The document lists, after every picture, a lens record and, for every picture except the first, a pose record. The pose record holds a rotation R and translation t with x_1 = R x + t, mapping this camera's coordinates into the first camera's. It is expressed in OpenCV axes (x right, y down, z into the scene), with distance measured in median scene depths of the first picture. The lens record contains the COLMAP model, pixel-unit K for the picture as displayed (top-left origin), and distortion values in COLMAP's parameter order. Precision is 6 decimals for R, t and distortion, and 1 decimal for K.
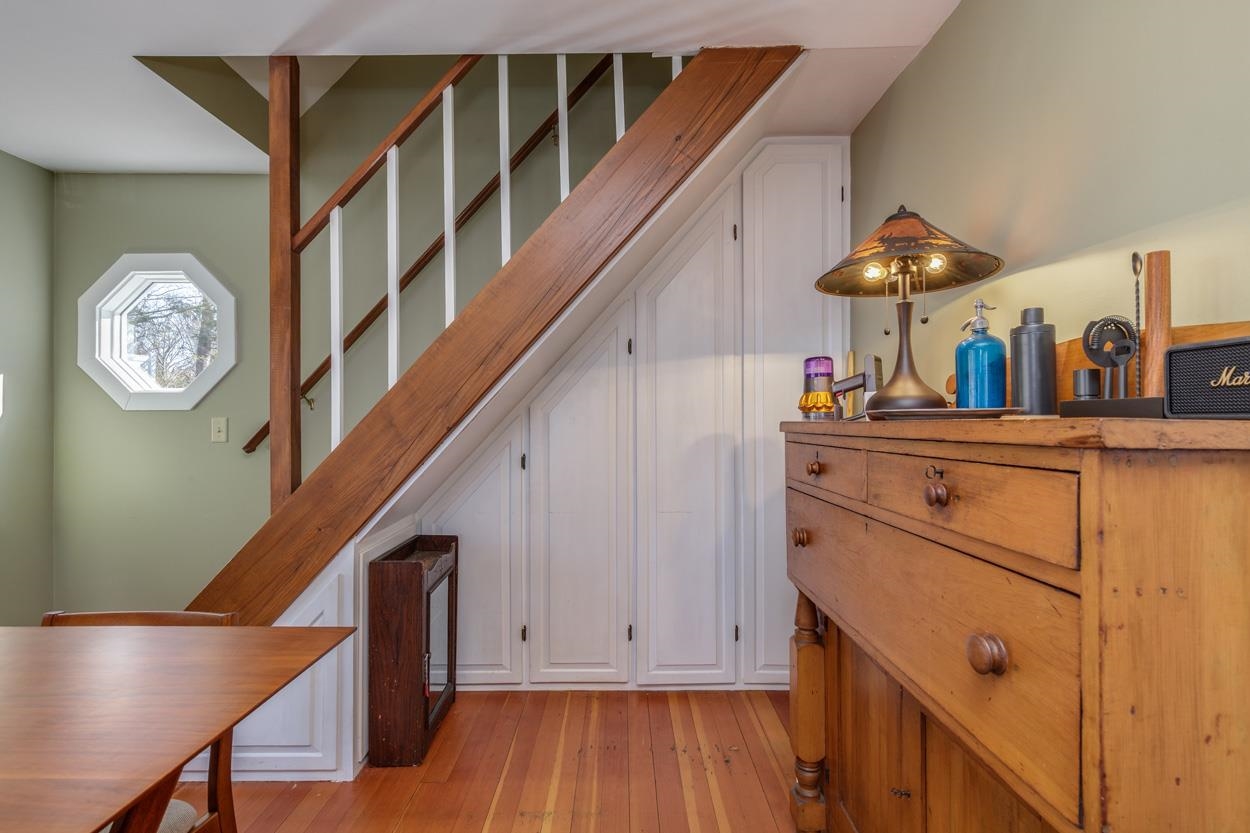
lens RADIAL K [[567.4, 0, 622.3], [0, 567.4, 414.3], [0, 0, 1]] dist [0.005566, -0.001920]
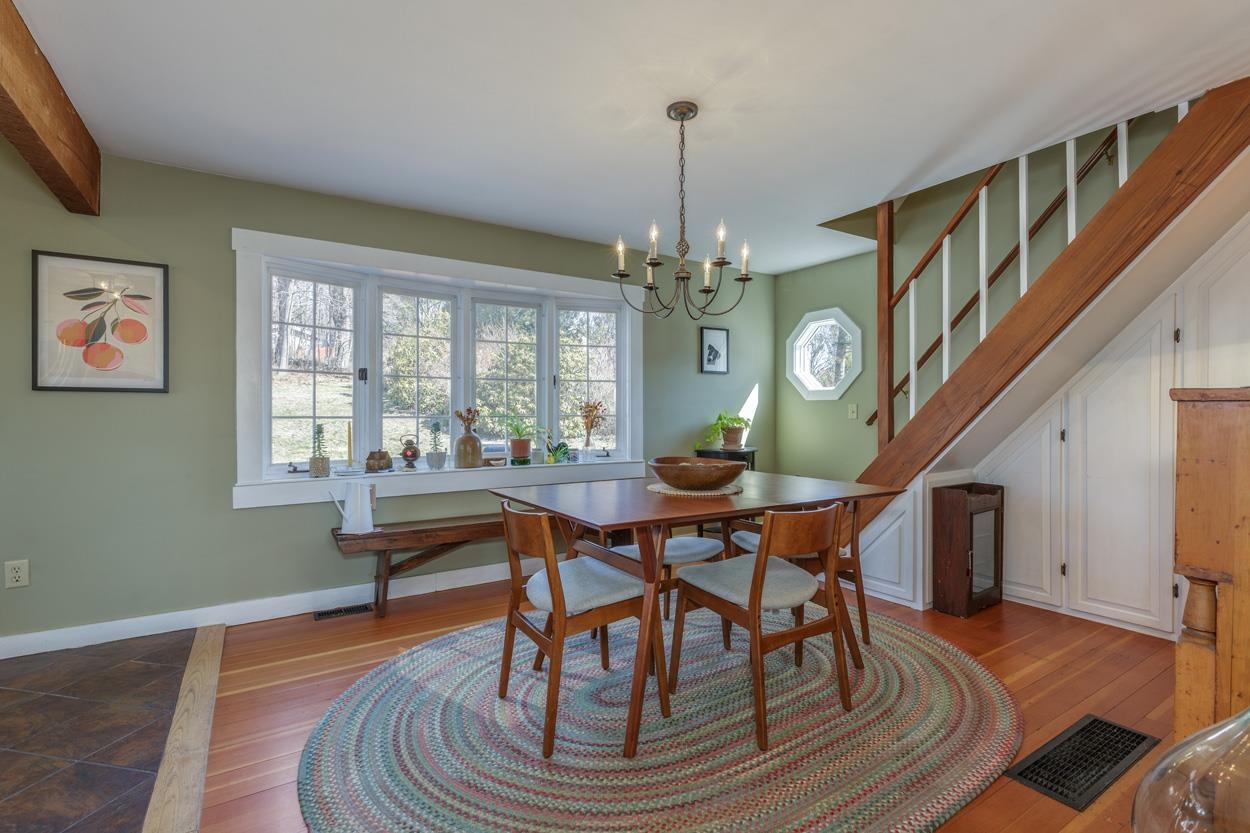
lens RADIAL K [[567.4, 0, 622.3], [0, 567.4, 412.2], [0, 0, 1]] dist [0.005566, -0.001920]
pose [[0.540306, 0.003049, -0.841463, 0.479129], [0.004106, 0.999972, 0.006260, 0.025298], [0.841459, -0.006838, 0.540278, -0.686645]]
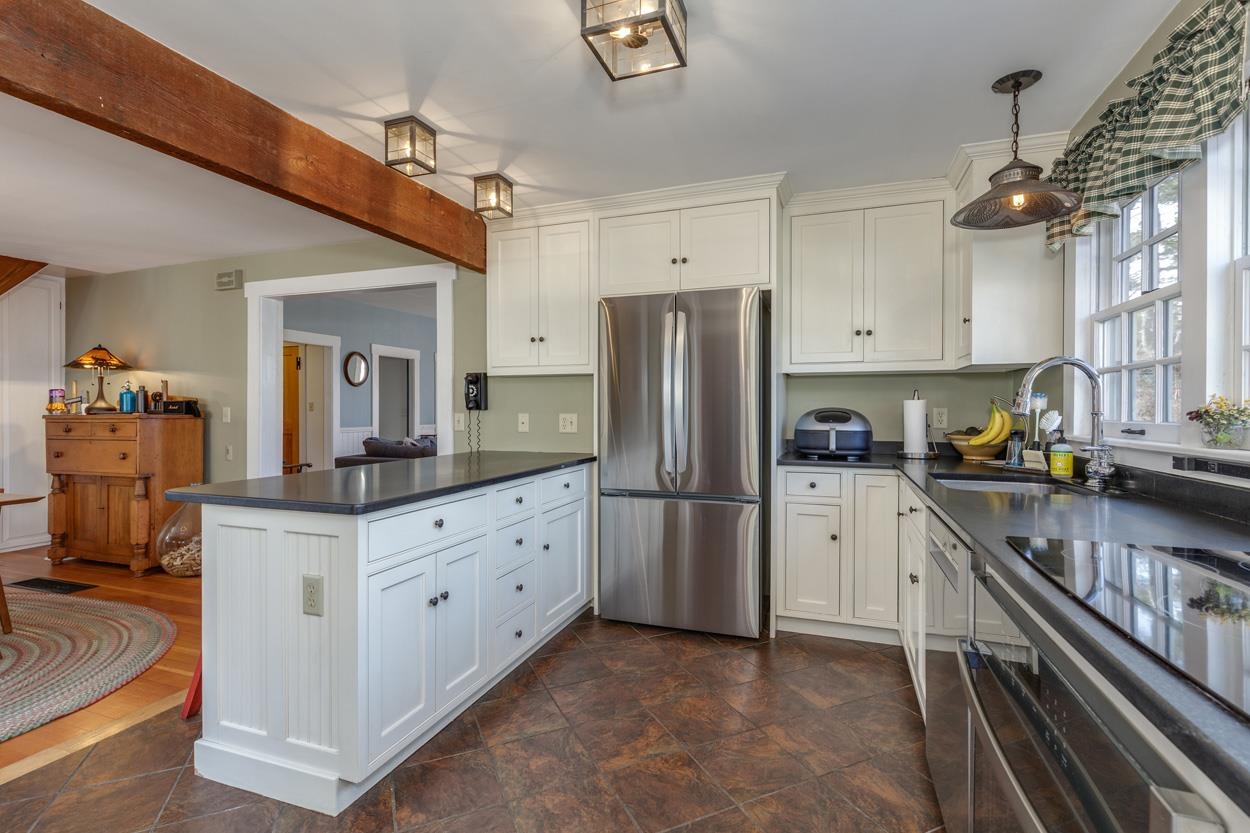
lens RADIAL K [[567.4, 0, 632.9], [0, 567.4, 415.4], [0, 0, 1]] dist [0.005566, -0.001920]
pose [[0.318875, 0.002061, 0.947794, -1.162400], [-0.004962, 0.999988, -0.000505, 0.002901], [-0.947784, -0.004542, 0.318882, -2.097116]]
